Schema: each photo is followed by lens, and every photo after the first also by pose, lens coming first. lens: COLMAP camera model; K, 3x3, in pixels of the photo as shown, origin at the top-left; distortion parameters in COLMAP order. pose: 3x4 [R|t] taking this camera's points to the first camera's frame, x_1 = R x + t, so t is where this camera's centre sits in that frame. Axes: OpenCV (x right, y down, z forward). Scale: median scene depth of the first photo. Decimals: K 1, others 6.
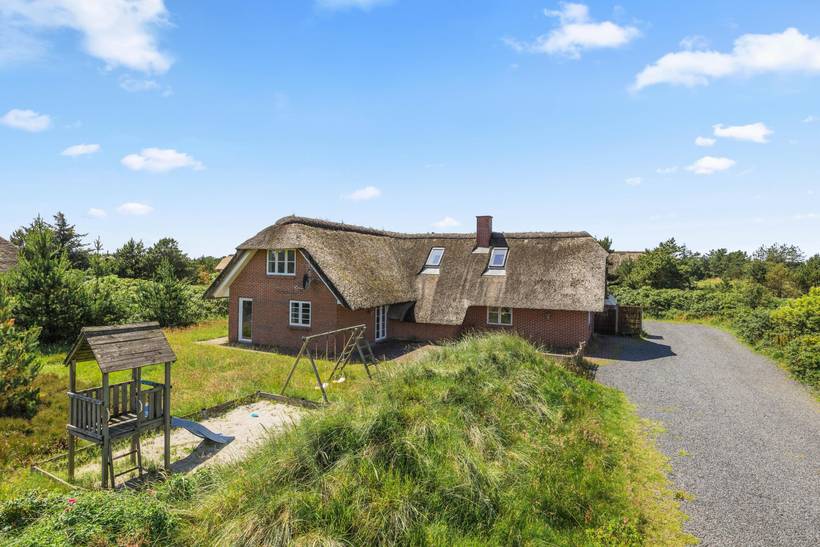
lens RADIAL K [[438.3, 0, 418.8], [0, 438.3, 265.1], [0, 0, 1]] dist [-0.006344, -0.000195]
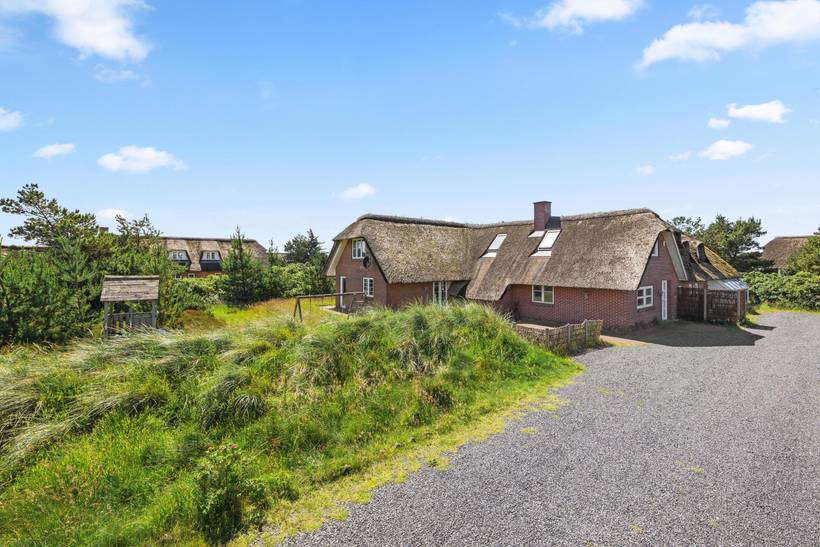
lens RADIAL K [[353.9, 0, 417.4], [0, 353.9, 260.0], [0, 0, 1]] dist [-0.012371, 0.008920]
pose [[0.886136, -0.020032, -0.462993, 0.320410], [0.015932, 0.999792, -0.012766, 0.040860], [0.463152, 0.003936, 0.886270, 0.115377]]
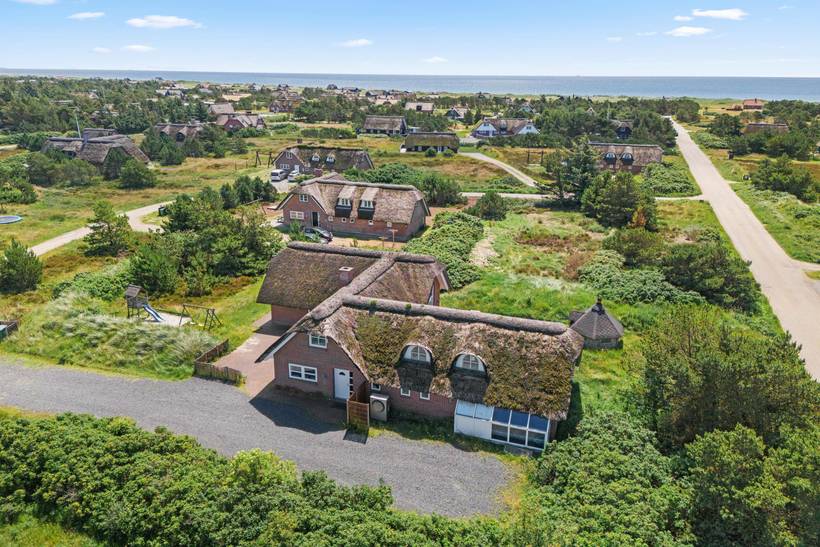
lens RADIAL K [[601.1, 0, 410.0], [0, 601.1, 273.5], [0, 0, 1]] dist [0.086059, -0.089760]
pose [[0.084797, 0.294771, -0.951798, 2.030671], [-0.006846, 0.955388, 0.295273, -0.684101], [0.996375, -0.018522, 0.083032, 1.206604]]
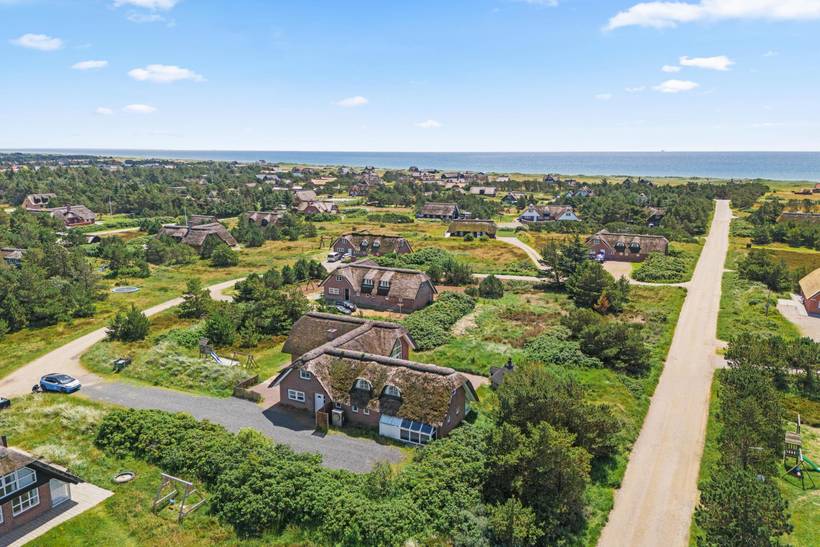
lens RADIAL K [[601.1, 0, 410.0], [0, 601.1, 273.5], [0, 0, 1]] dist [0.086059, -0.089760]
pose [[-0.056695, 0.180904, -0.981865, 3.016268], [-0.002061, 0.983424, 0.181310, -0.942435], [0.998389, 0.012303, -0.055382, 1.707253]]
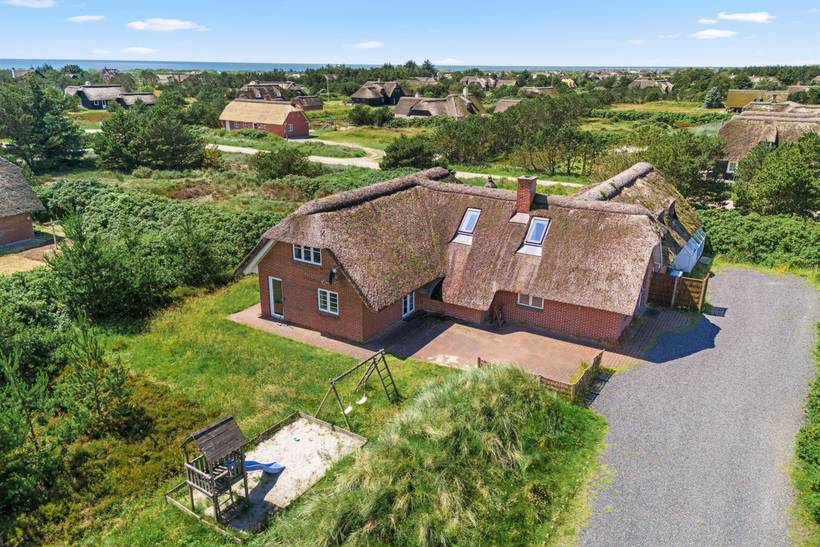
lens RADIAL K [[601.1, 0, 410.0], [0, 601.1, 273.5], [0, 0, 1]] dist [0.086059, -0.089760]
pose [[0.990901, 0.036597, -0.129525, 0.093942], [0.007614, 0.945543, 0.325407, -0.376301], [0.134380, -0.323432, 0.936661, -0.261720]]
